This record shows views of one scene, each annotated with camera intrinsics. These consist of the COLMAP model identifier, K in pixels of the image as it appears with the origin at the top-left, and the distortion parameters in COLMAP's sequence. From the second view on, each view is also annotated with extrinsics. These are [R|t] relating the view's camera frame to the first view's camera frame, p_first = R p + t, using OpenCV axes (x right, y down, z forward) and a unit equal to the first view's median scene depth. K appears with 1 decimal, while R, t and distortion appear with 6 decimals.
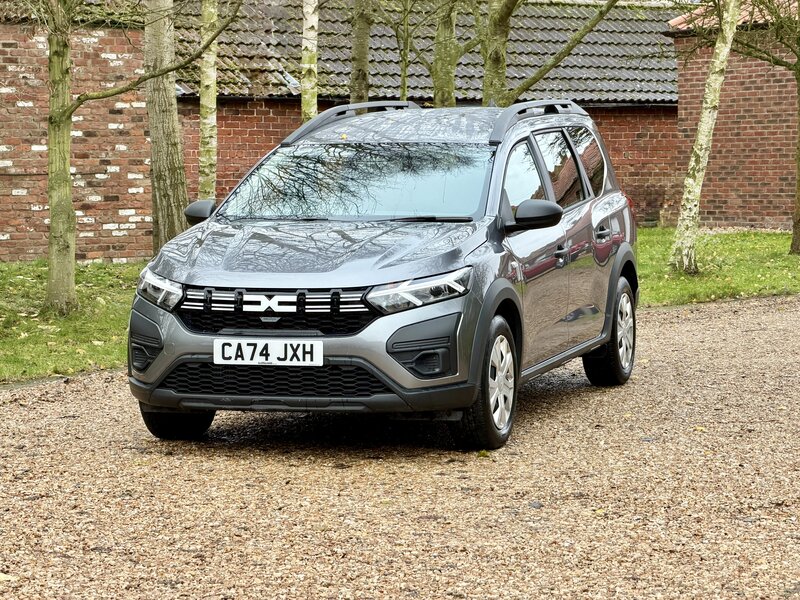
lens RADIAL K [[2346.4, 0, 400.0], [0, 2346.4, 300.0], [0, 0, 1]] dist [0.120495, 0.365385]
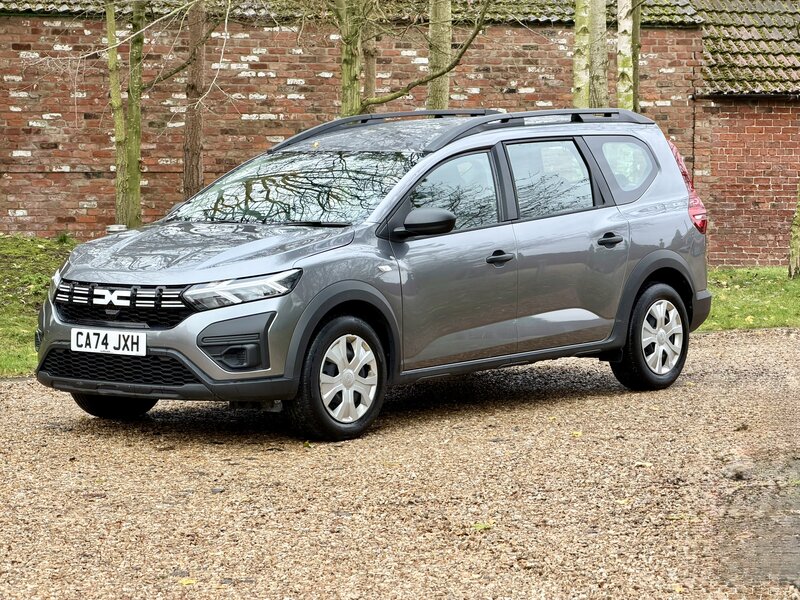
lens RADIAL K [[2357.3, 0, 400.0], [0, 2357.3, 300.0], [0, 0, 1]] dist [0.086529, 1.217860]
pose [[0.925274, 0.030602, -0.378063, 0.488855], [-0.029162, 0.999529, 0.009536, -0.011896], [0.378176, 0.002202, 0.925731, 0.024504]]
